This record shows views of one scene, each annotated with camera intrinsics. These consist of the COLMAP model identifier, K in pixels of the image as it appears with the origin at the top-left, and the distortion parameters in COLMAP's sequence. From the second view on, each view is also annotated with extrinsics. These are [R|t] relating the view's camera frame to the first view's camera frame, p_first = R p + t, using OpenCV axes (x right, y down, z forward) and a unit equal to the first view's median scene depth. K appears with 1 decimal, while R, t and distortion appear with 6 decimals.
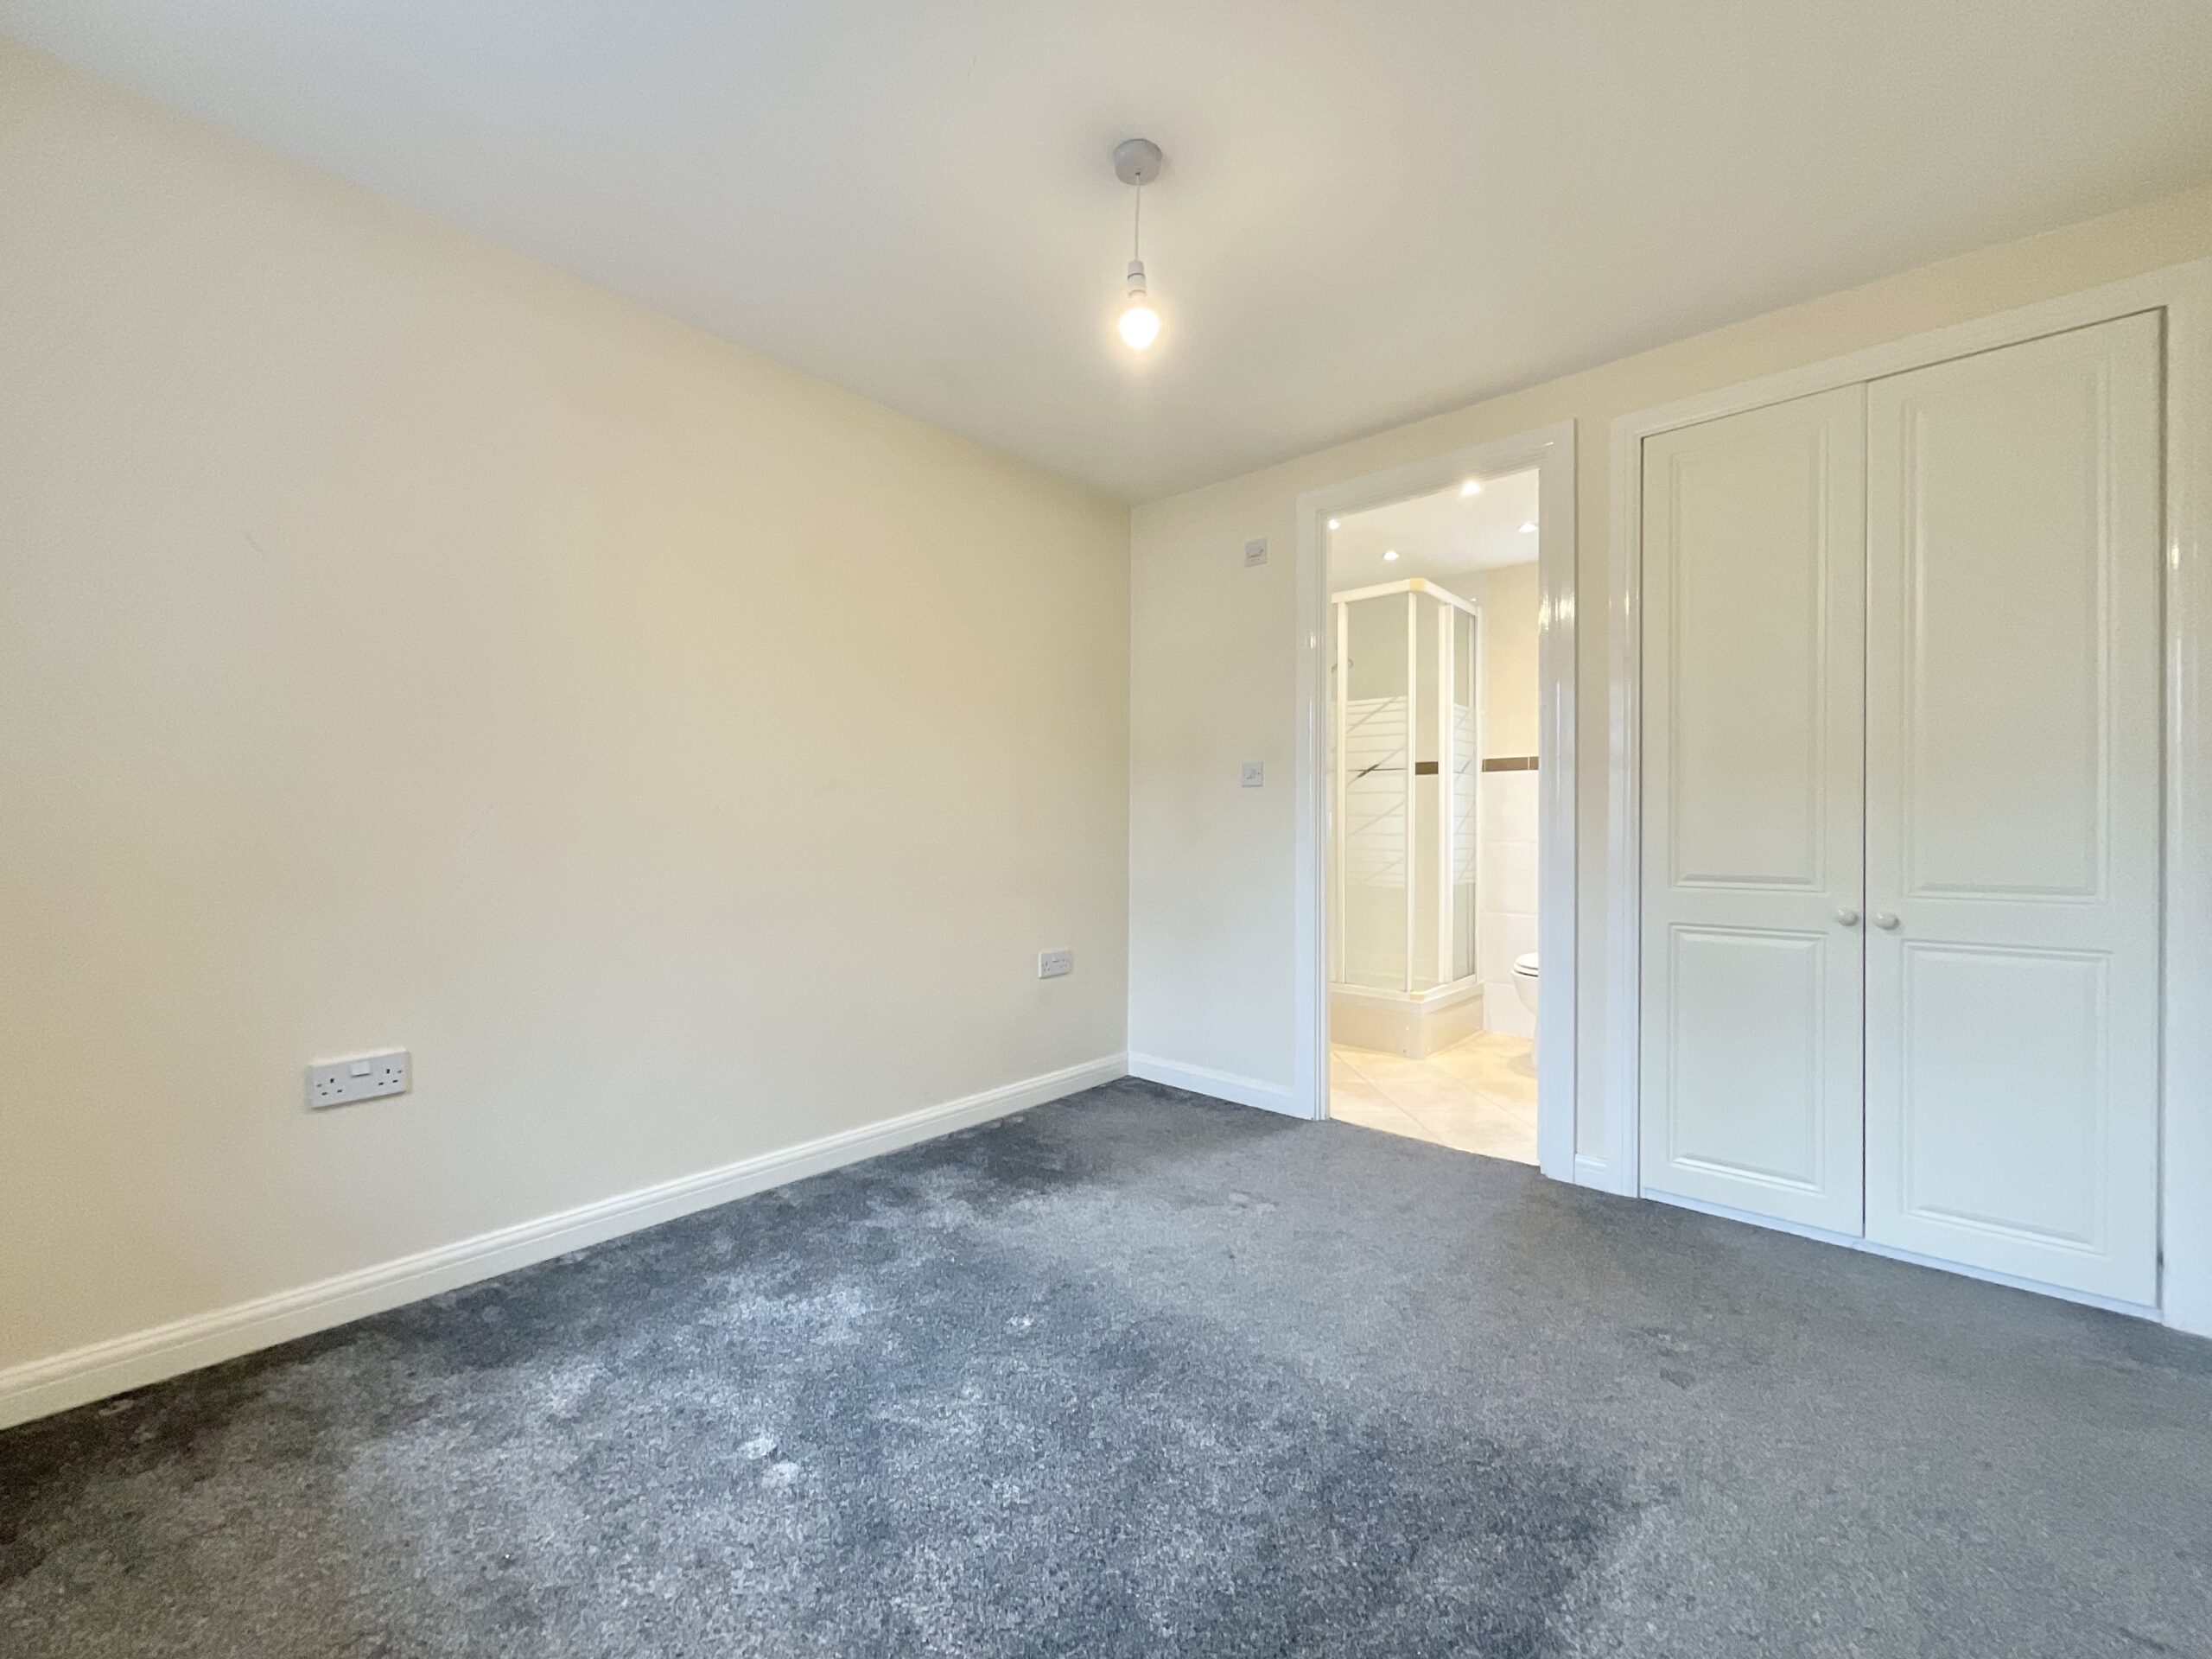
lens RADIAL K [[905.5, 0, 1104.9], [0, 905.5, 838.8], [0, 0, 1]] dist [0.004707, -0.002579]
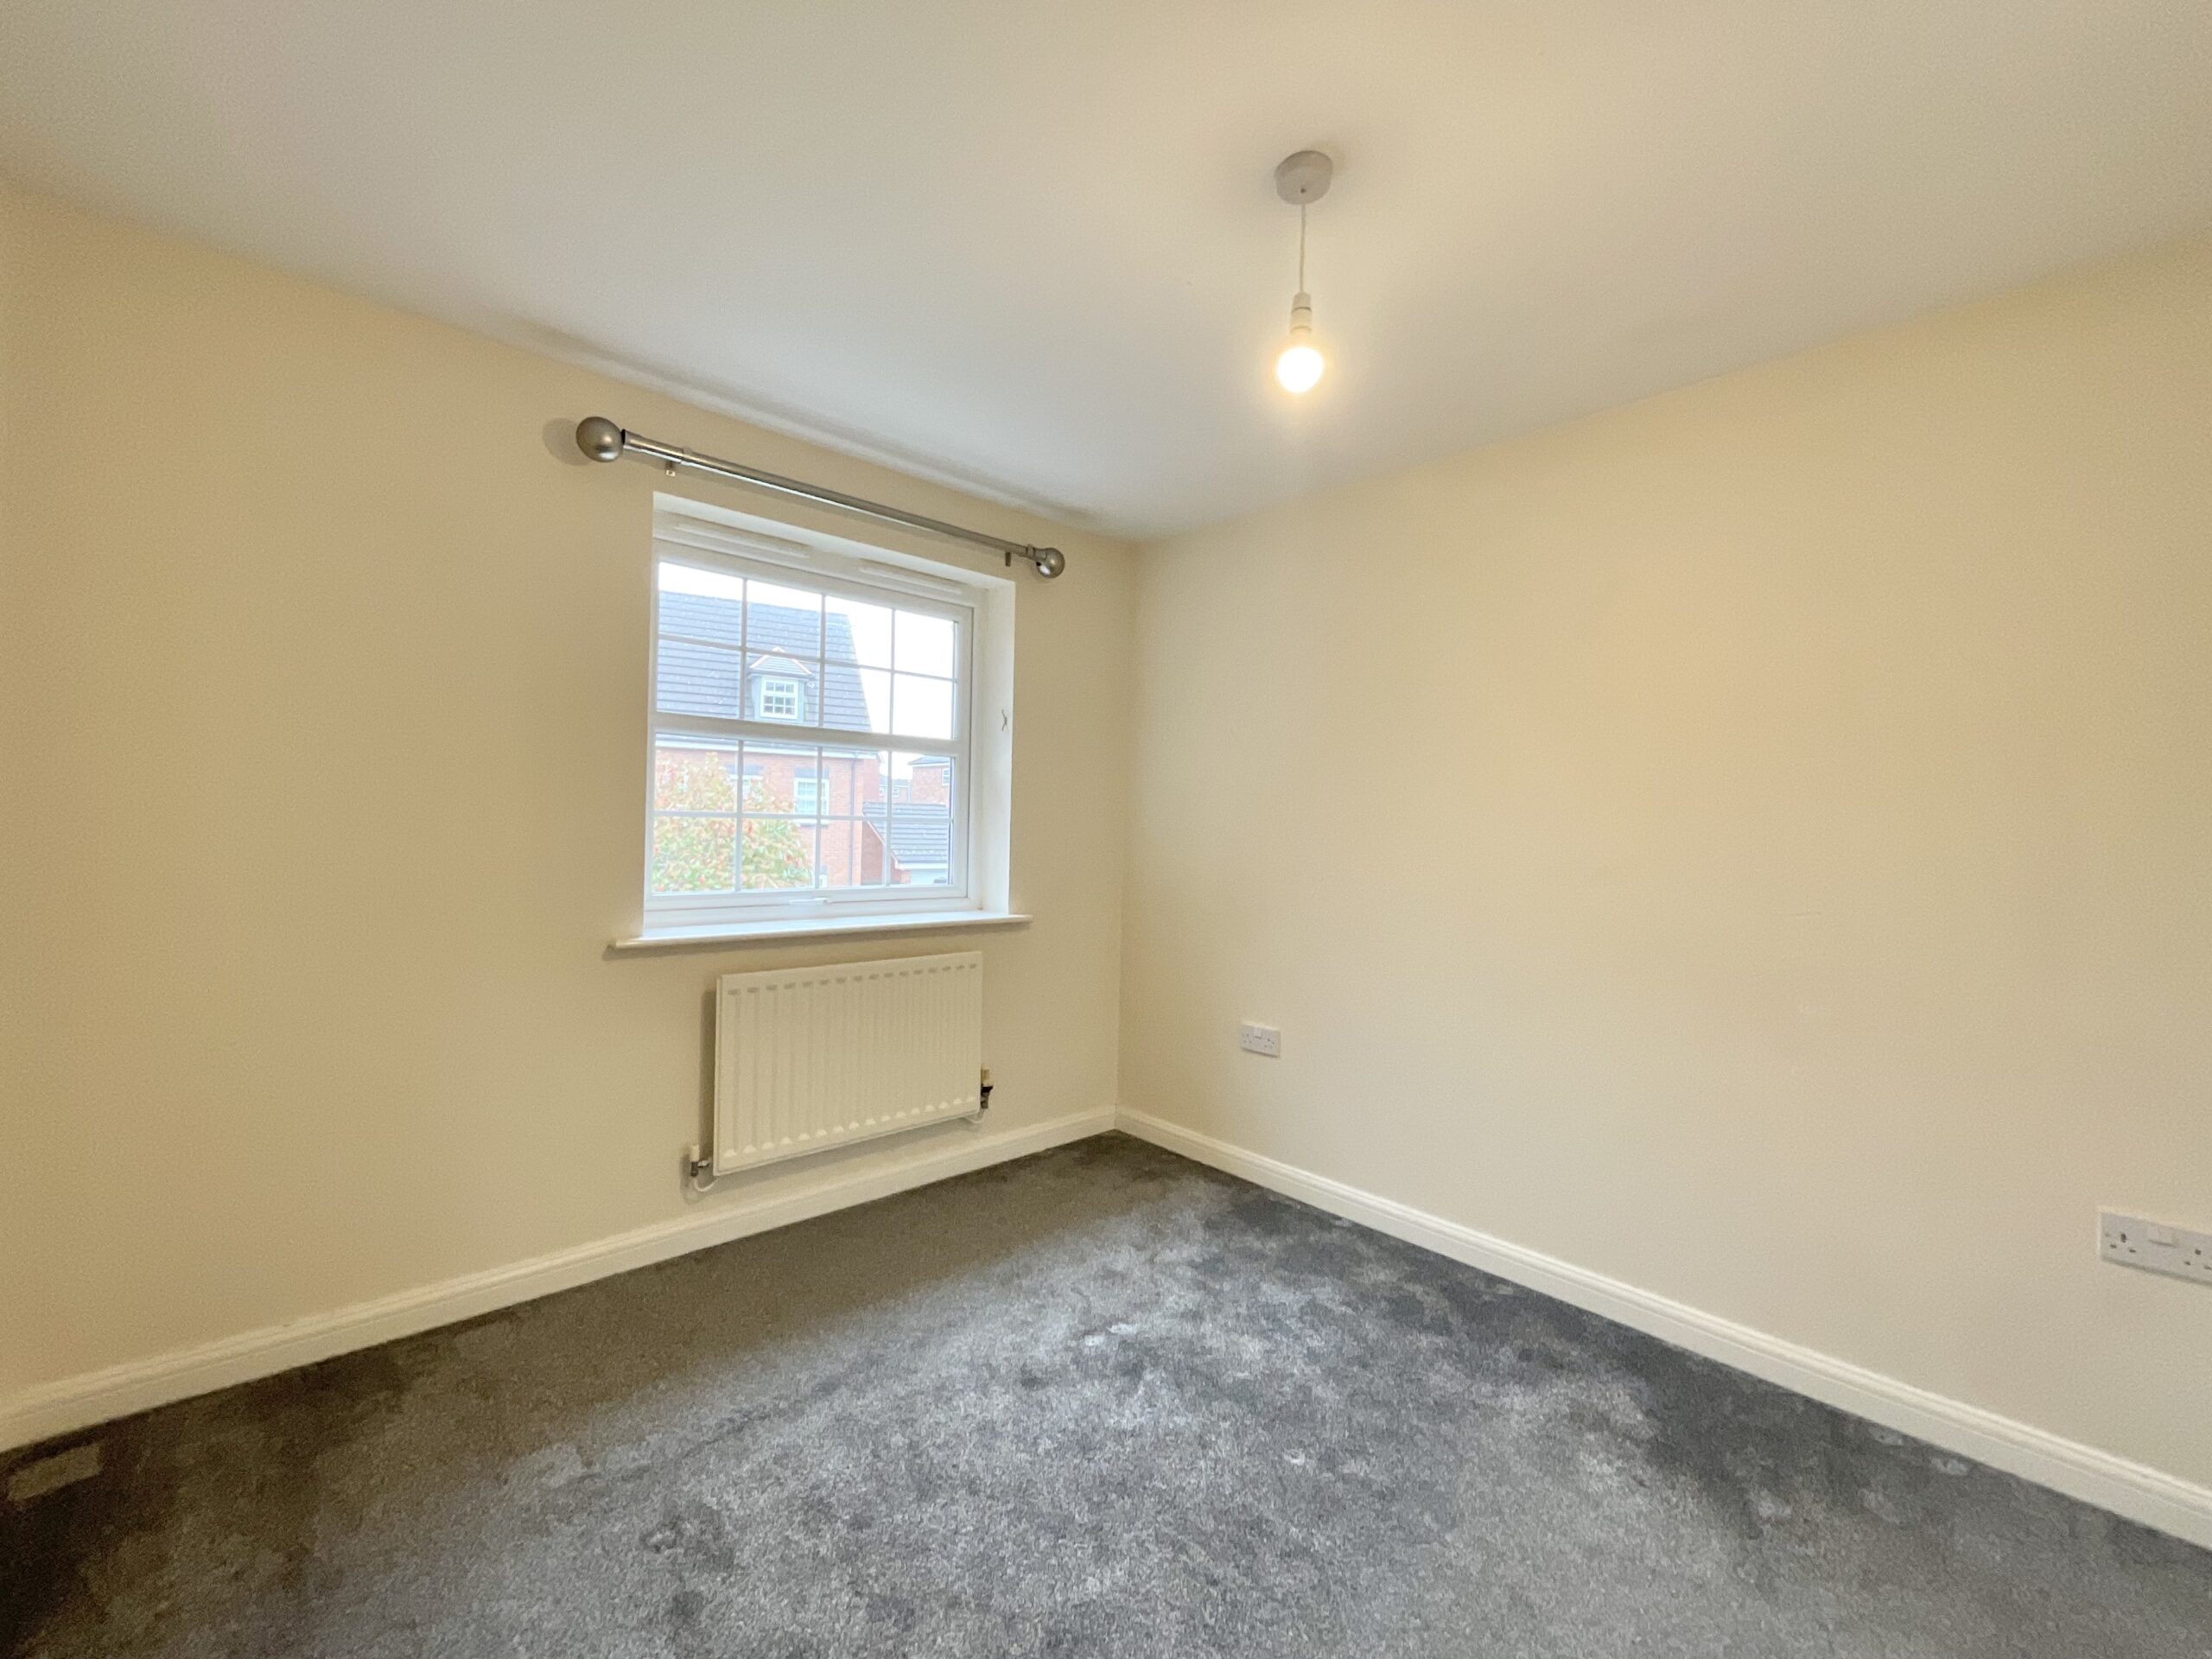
lens RADIAL K [[905.5, 0, 1108.7], [0, 905.5, 841.9], [0, 0, 1]] dist [0.004707, -0.002579]
pose [[-0.089680, 0.015041, -0.995857, 0.649983], [-0.040122, 0.999020, 0.018702, -0.089906], [0.995162, 0.041633, -0.088989, 0.650544]]
